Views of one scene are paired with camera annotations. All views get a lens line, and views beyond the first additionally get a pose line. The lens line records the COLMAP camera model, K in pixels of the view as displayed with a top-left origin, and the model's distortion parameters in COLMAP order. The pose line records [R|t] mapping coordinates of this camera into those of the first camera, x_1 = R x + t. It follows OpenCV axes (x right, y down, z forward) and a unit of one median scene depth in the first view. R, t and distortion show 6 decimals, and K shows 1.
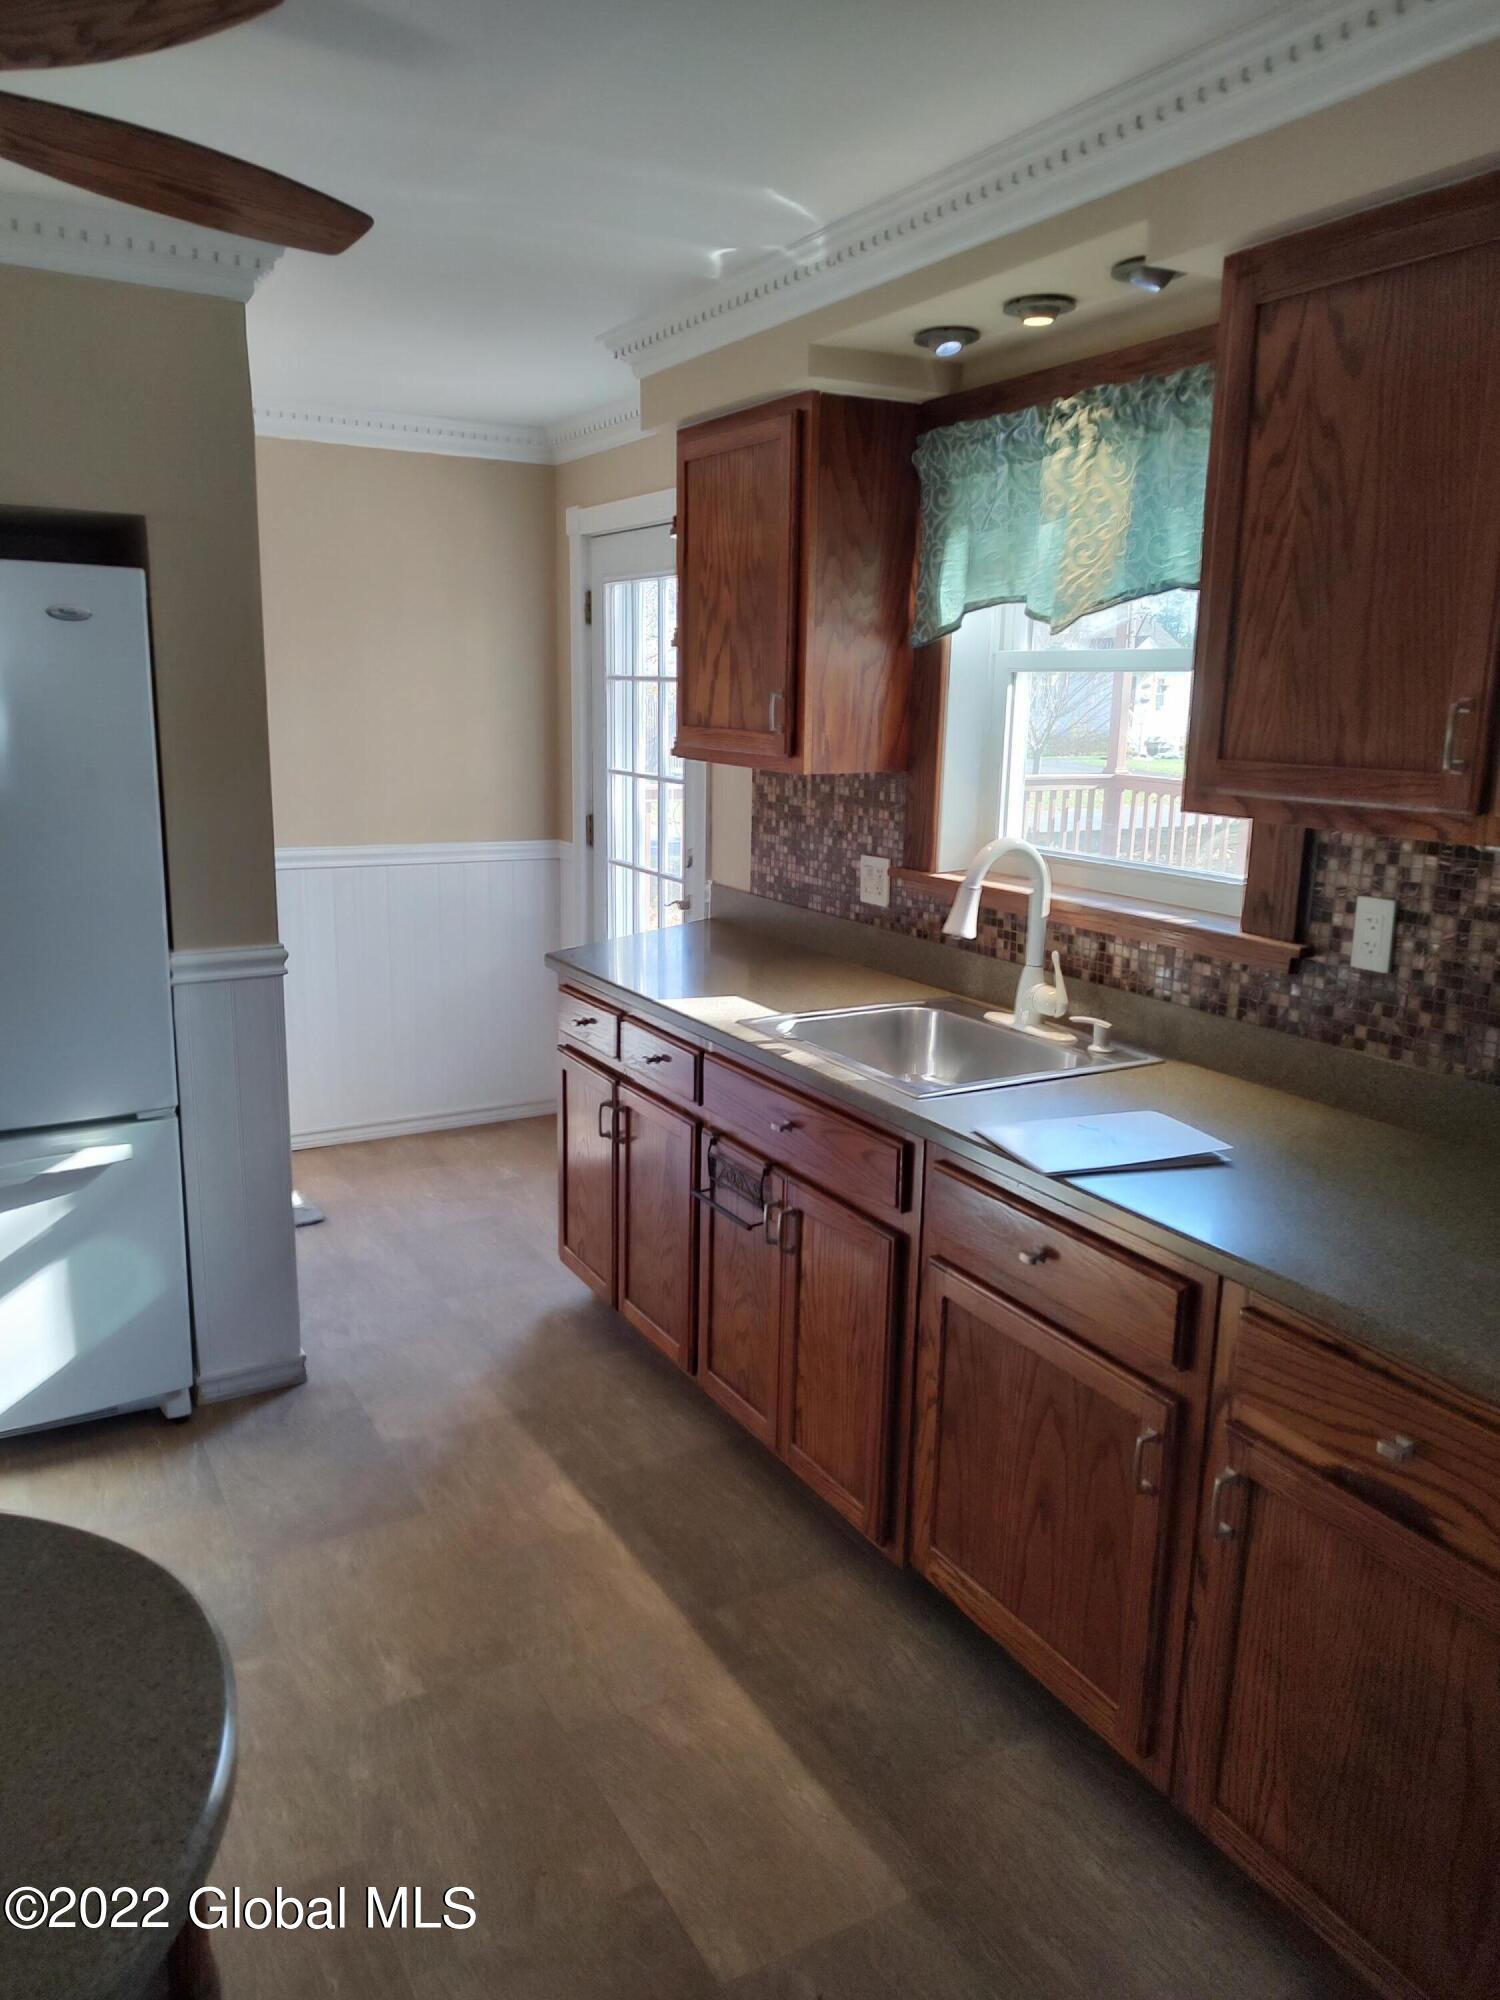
lens RADIAL K [[1428.7, 0, 751.9], [0, 1428.7, 997.4], [0, 0, 1]] dist [0.024911, -0.015940]
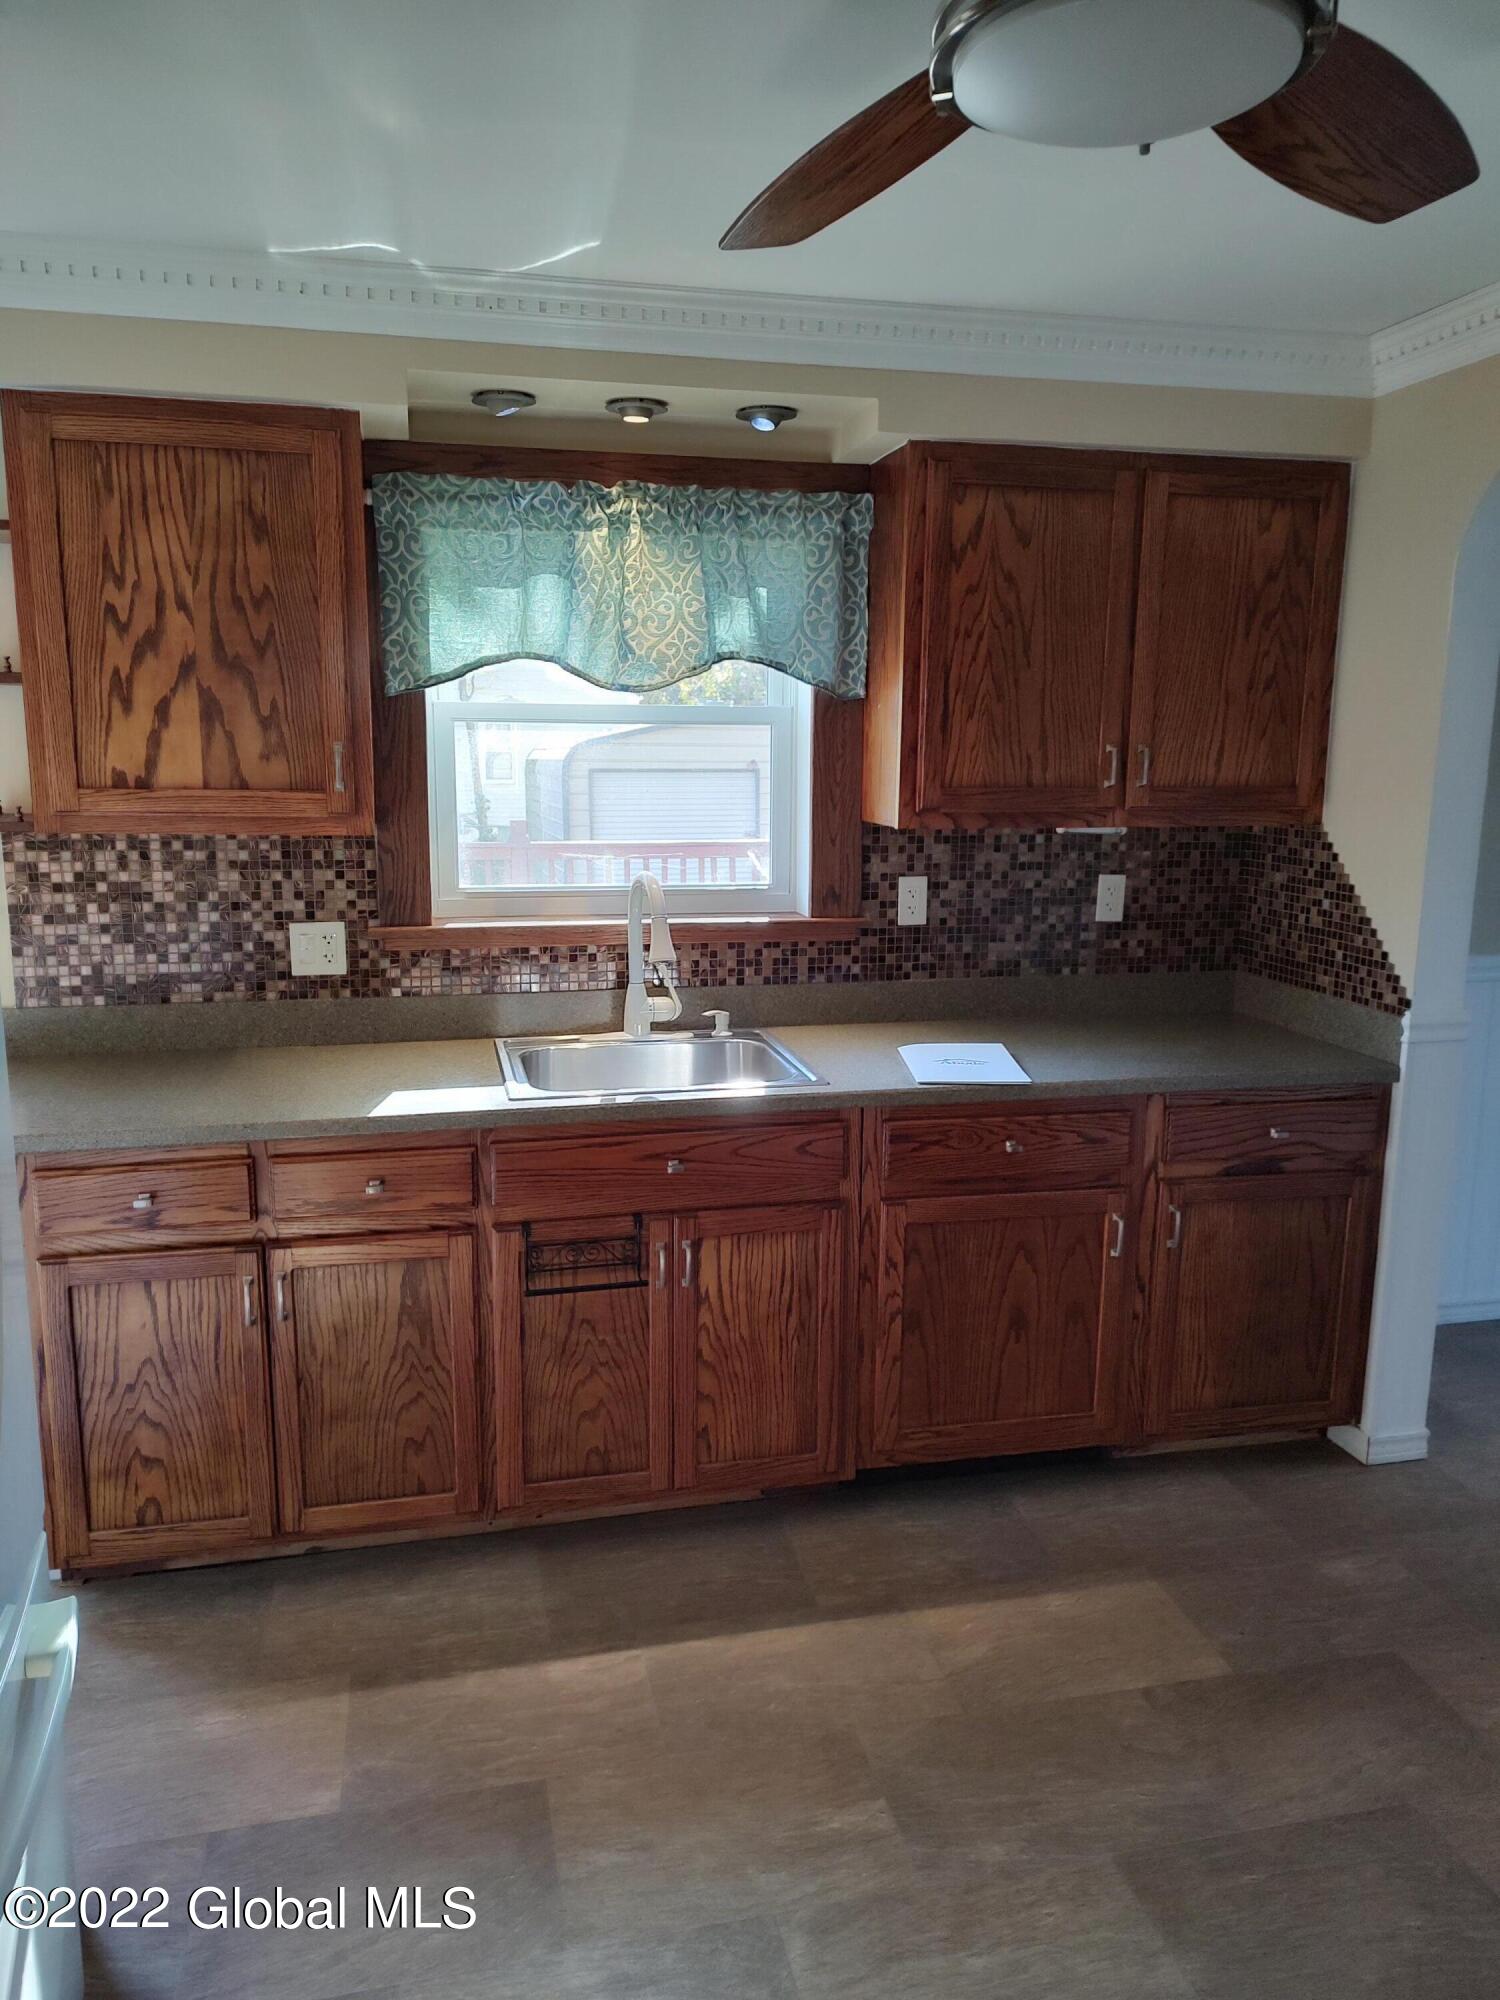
lens RADIAL K [[1428.7, 0, 746.7], [0, 1428.7, 1002.6], [0, 0, 1]] dist [0.024911, -0.015940]
pose [[0.294431, -0.183974, 0.937798, -0.870093], [0.200123, 0.971408, 0.127737, -0.138918], [-0.934485, 0.150065, 0.322830, 0.580118]]
